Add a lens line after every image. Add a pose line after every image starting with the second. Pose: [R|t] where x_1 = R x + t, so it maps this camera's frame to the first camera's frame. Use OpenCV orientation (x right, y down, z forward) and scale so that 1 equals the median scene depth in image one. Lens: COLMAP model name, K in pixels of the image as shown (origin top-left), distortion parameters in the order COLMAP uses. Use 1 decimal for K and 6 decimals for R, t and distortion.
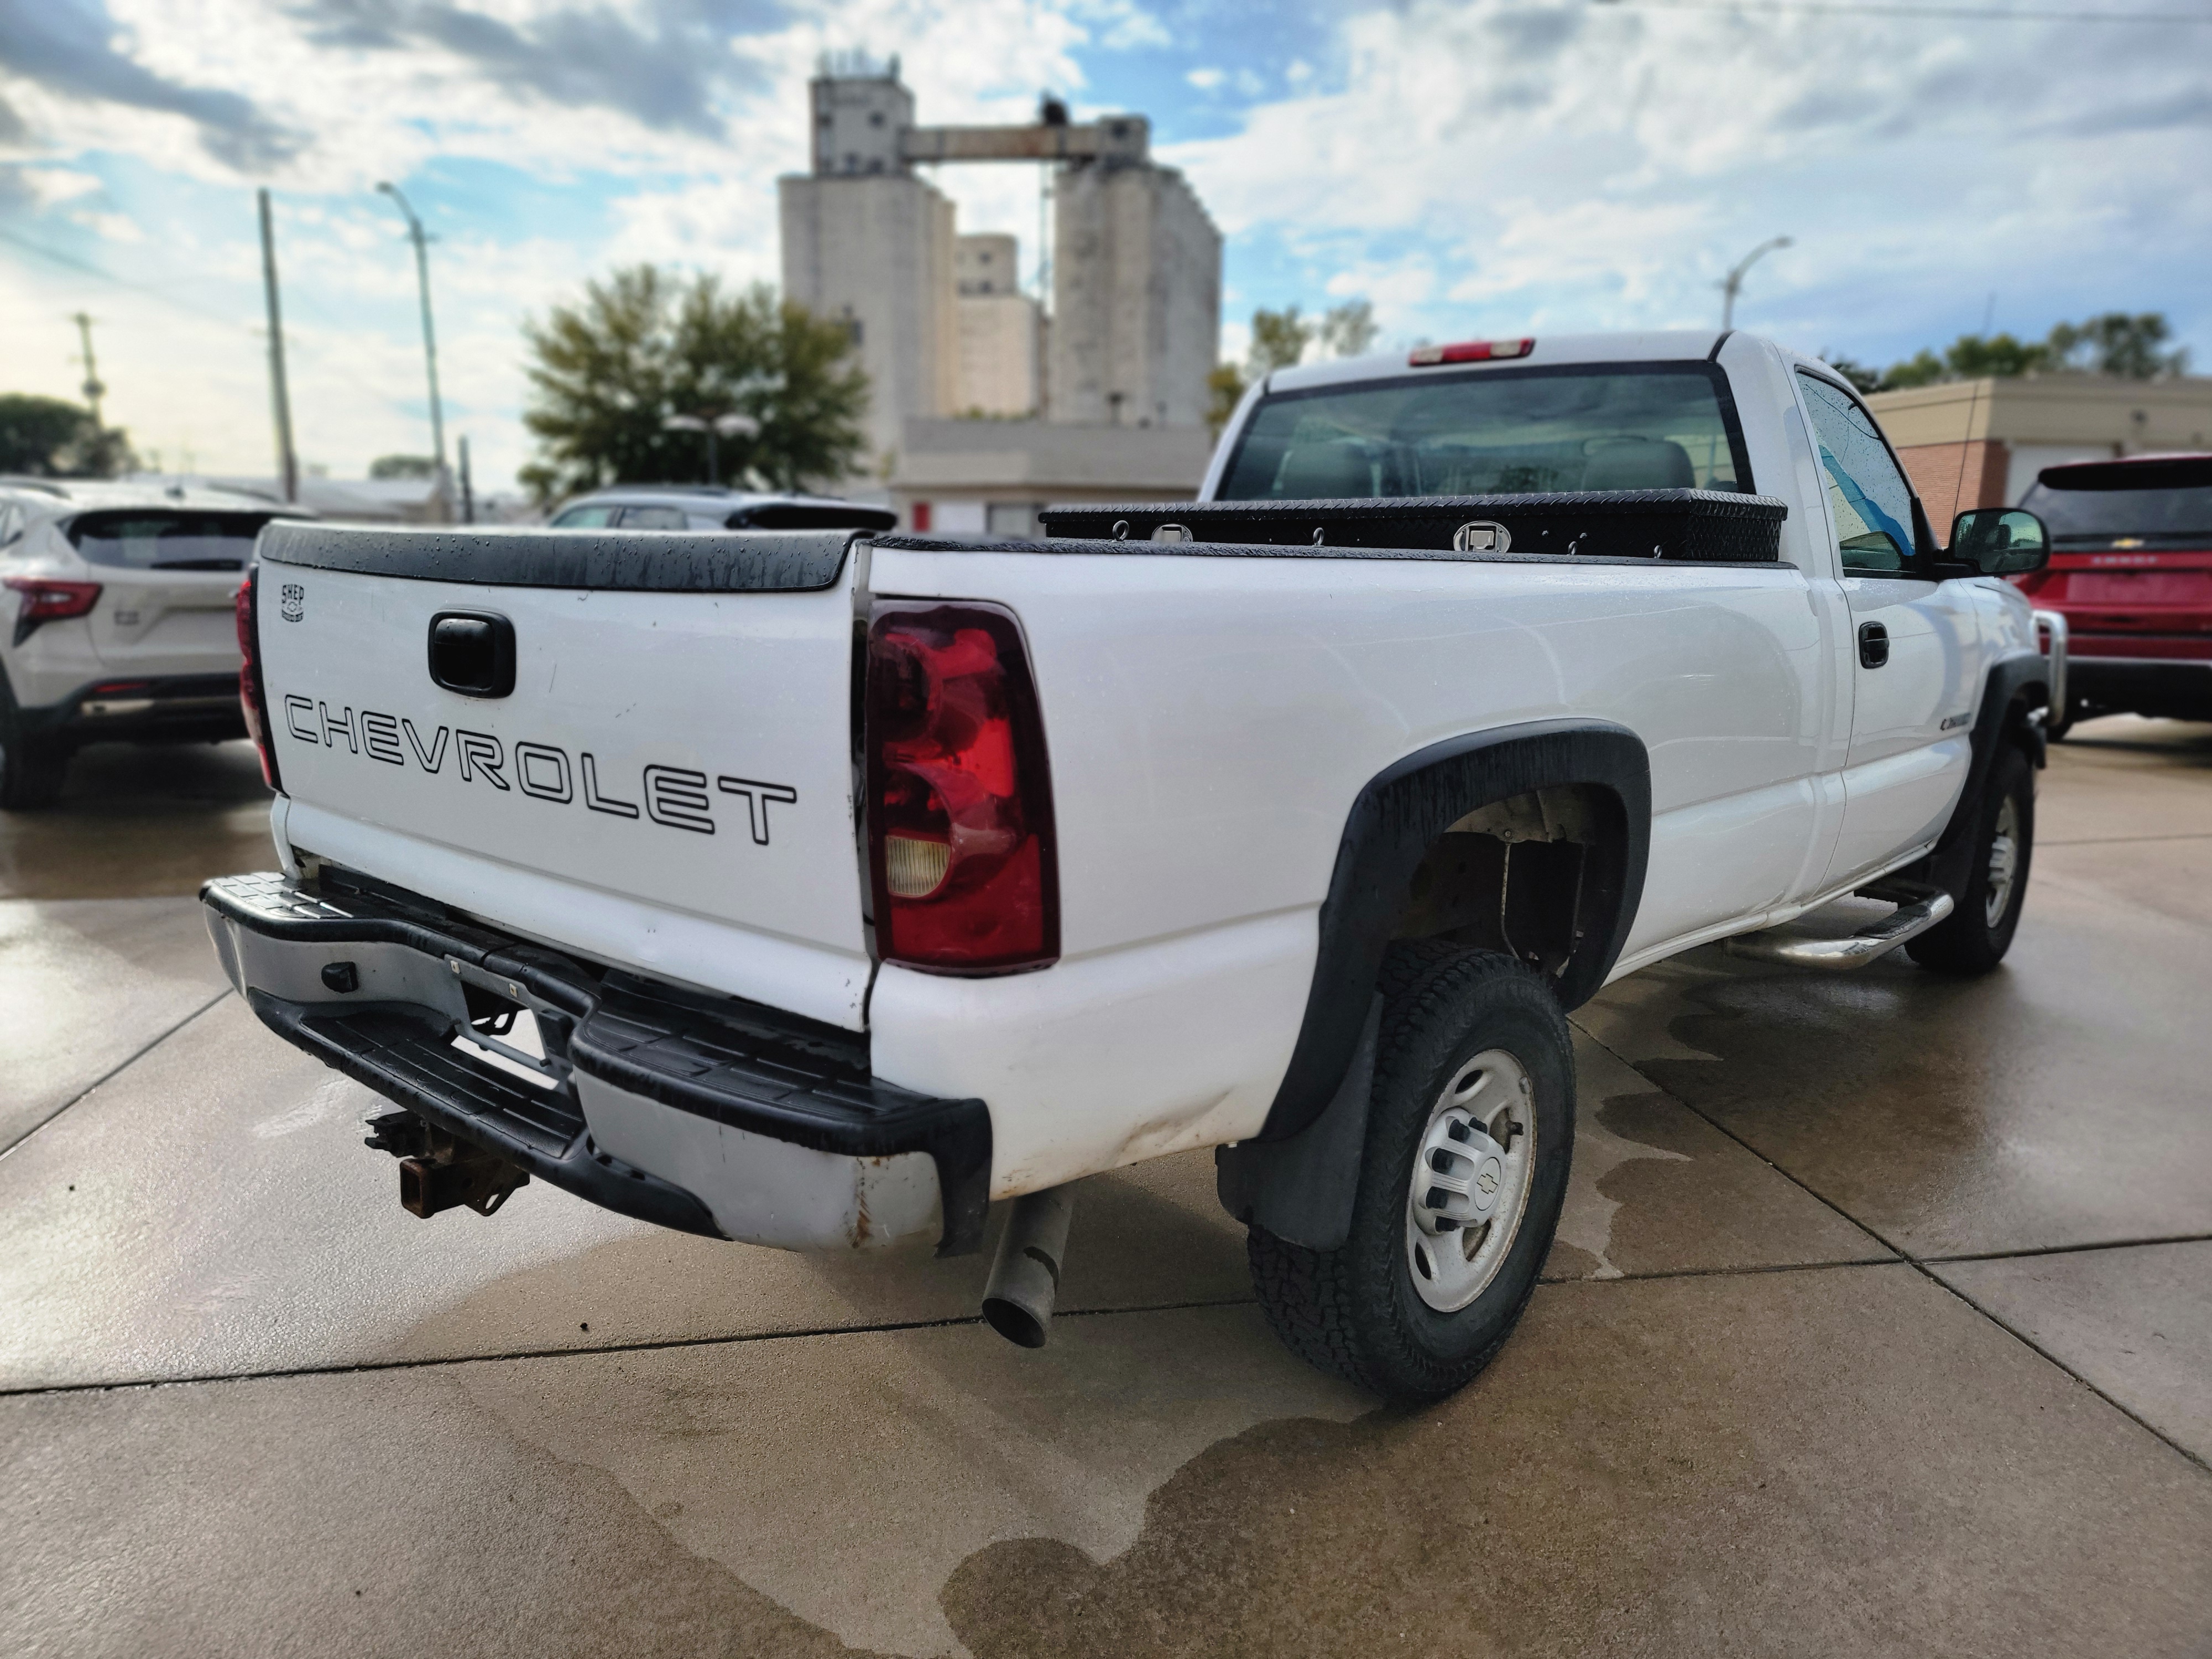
lens RADIAL K [[1524.6, 0, 1118.5], [0, 1524.6, 823.1], [0, 0, 1]] dist [0.084673, -0.075982]
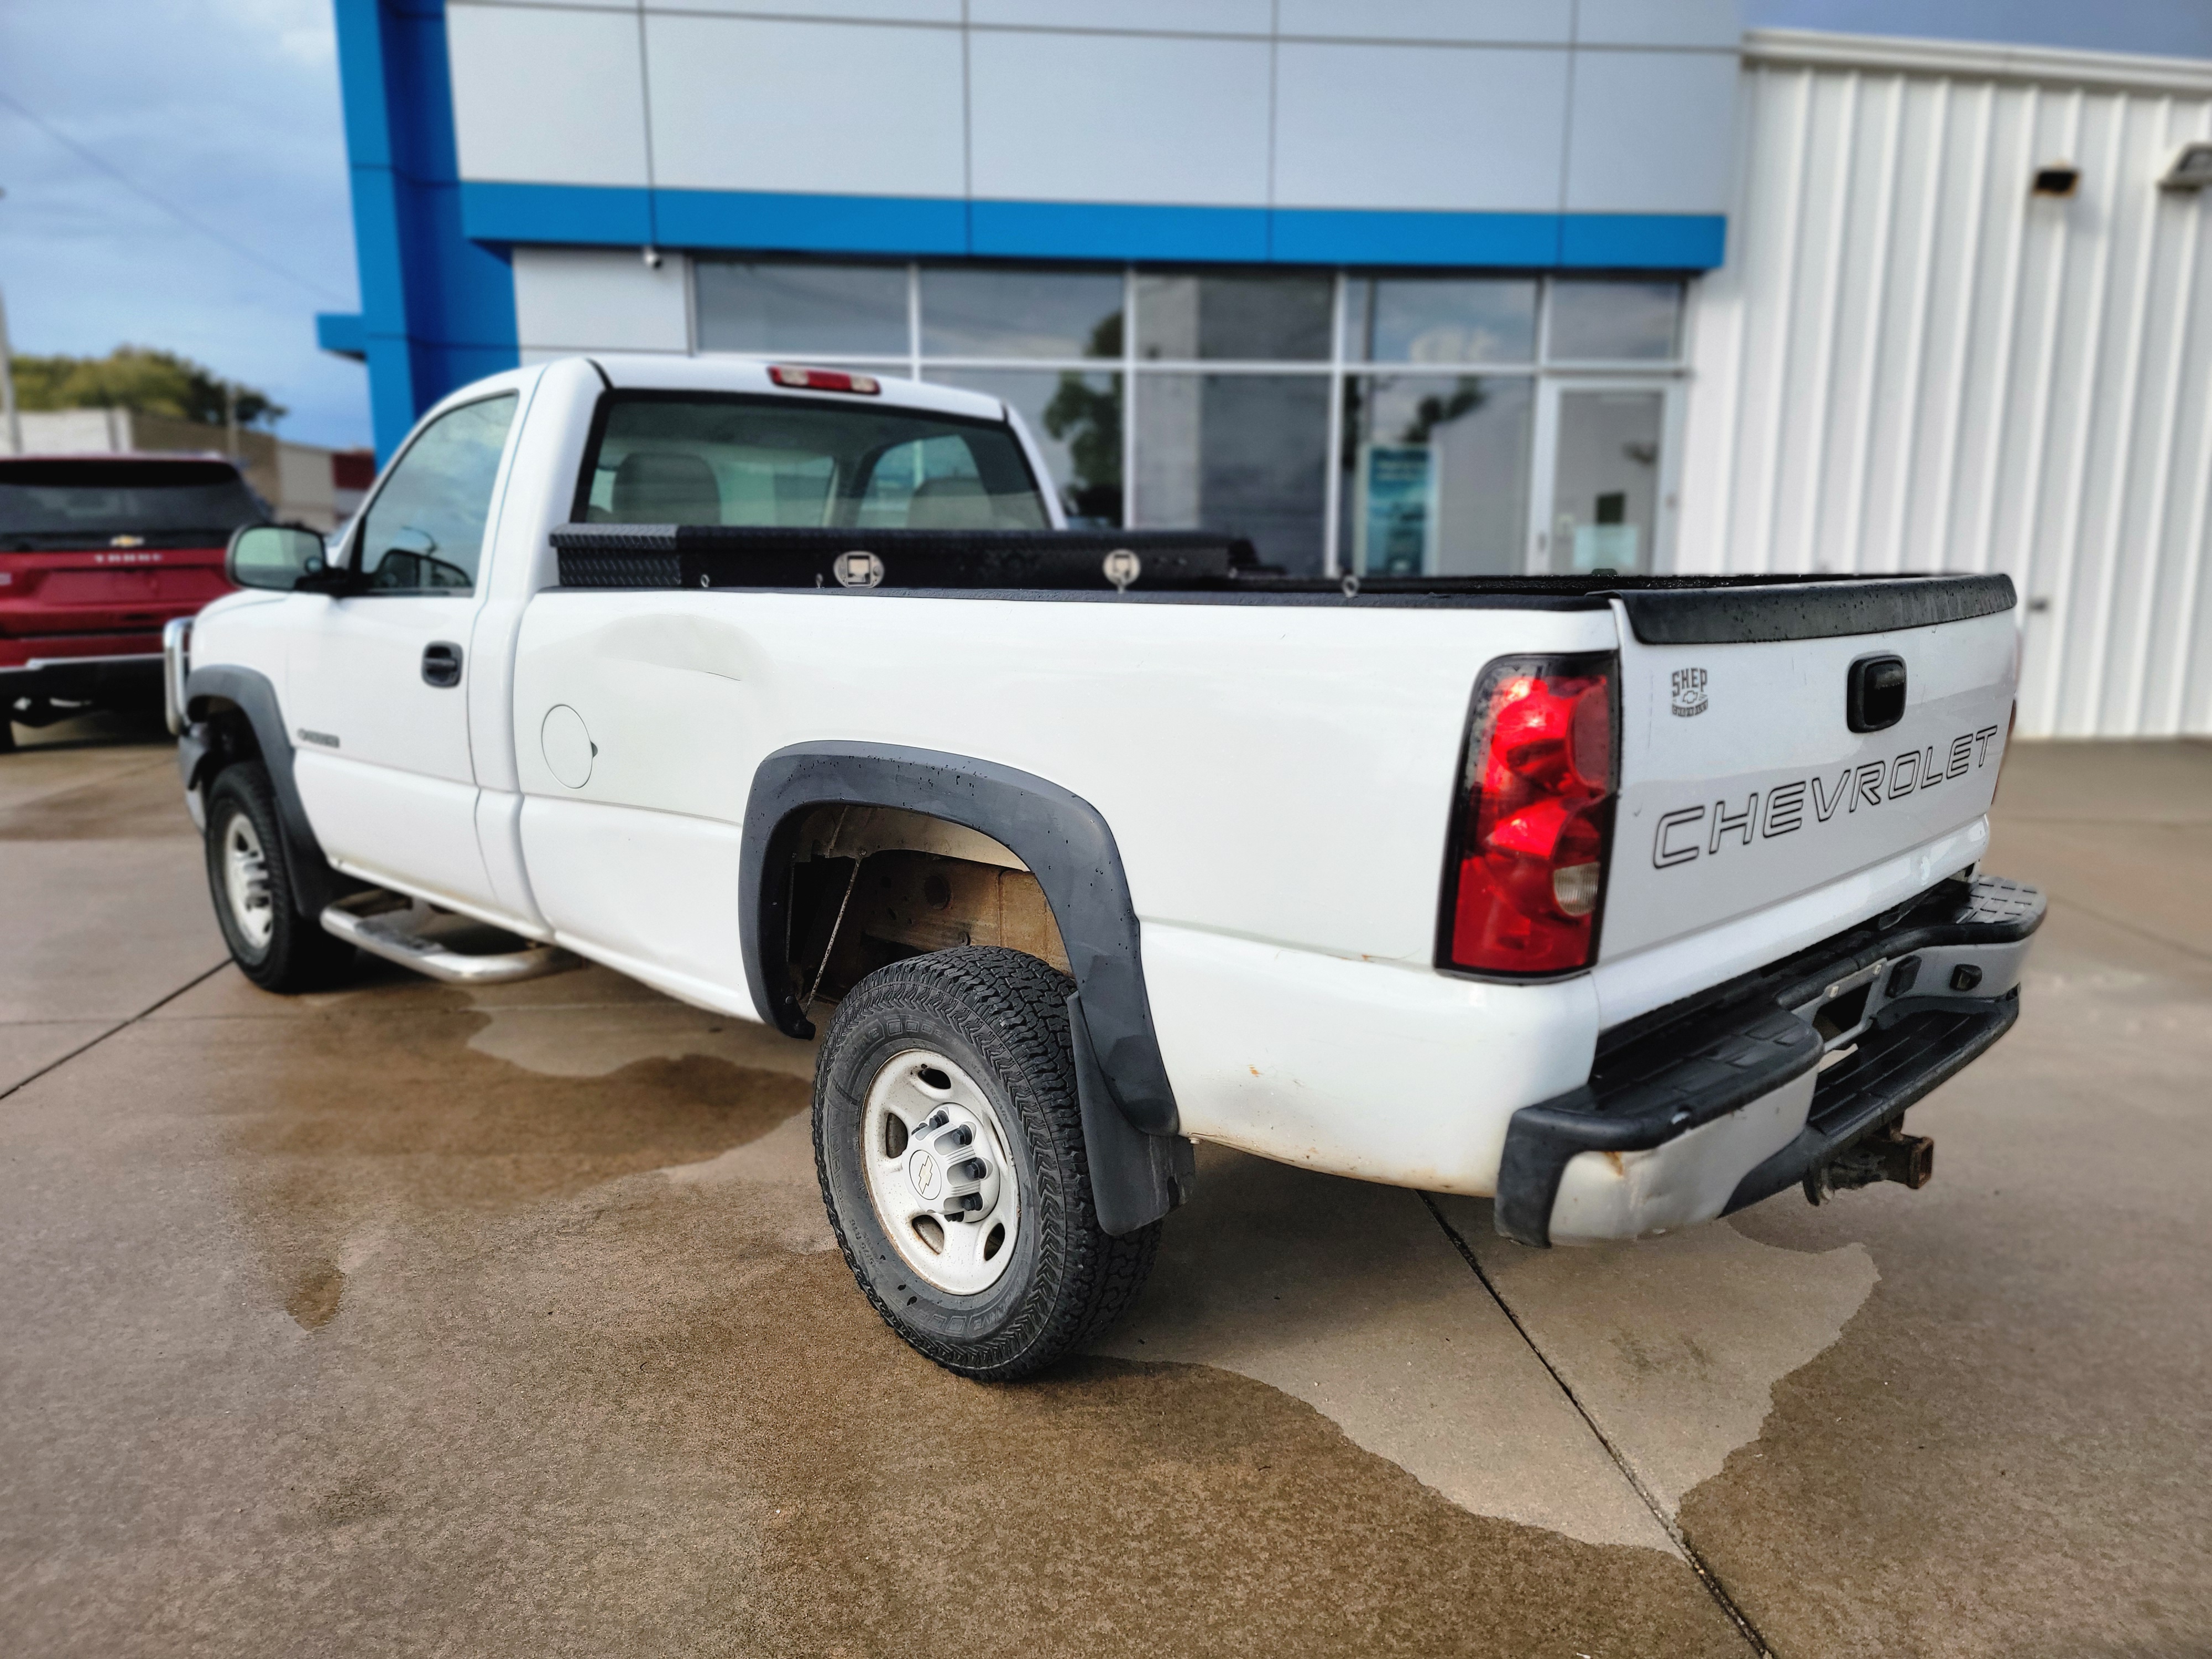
lens RADIAL K [[1521.6, 0, 1103.8], [0, 1521.6, 833.3], [0, 0, 1]] dist [0.090497, -0.081411]
pose [[0.057231, -0.198179, 0.978494, -0.616442], [0.179335, 0.966199, 0.185200, -0.125607], [-0.982122, 0.164879, 0.090837, 0.572827]]
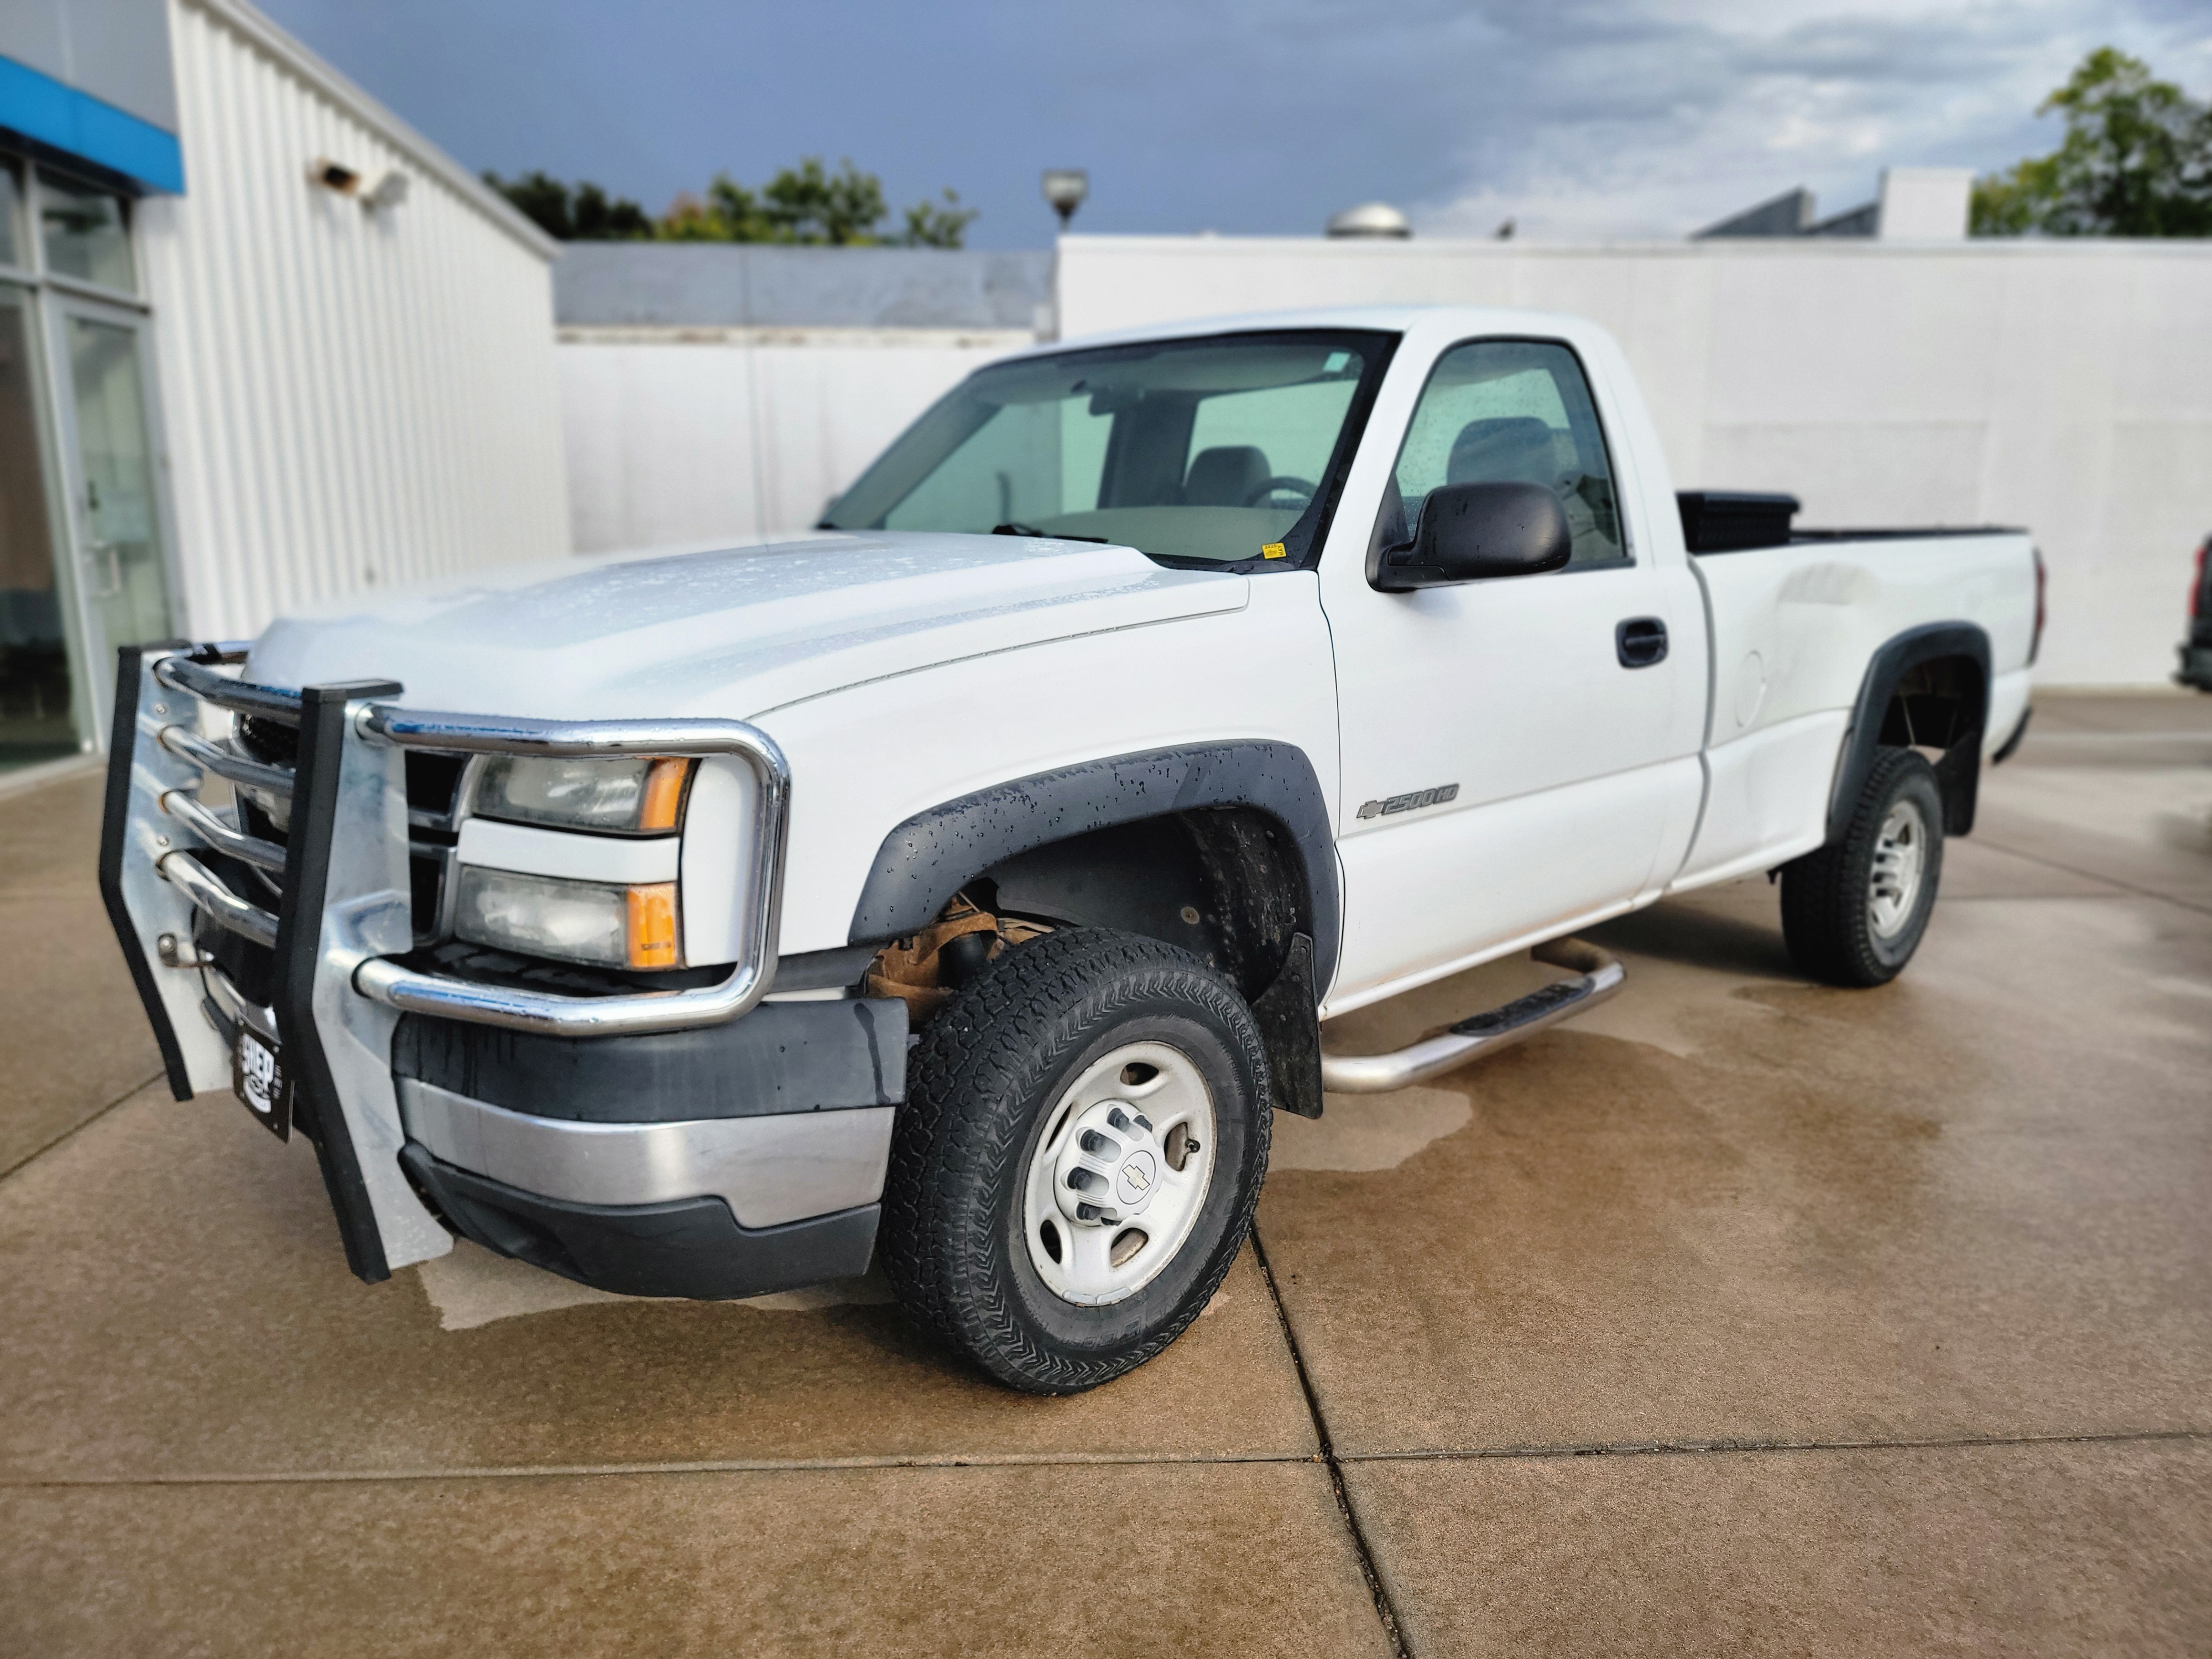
lens RADIAL K [[1524.6, 0, 1118.5], [0, 1524.6, 823.1], [0, 0, 1]] dist [0.084673, -0.075982]
pose [[-0.994860, -0.037648, 0.093999, 0.215220], [-0.000862, 0.931424, 0.363934, -0.285435], [-0.101255, 0.361982, -0.926669, 1.553836]]
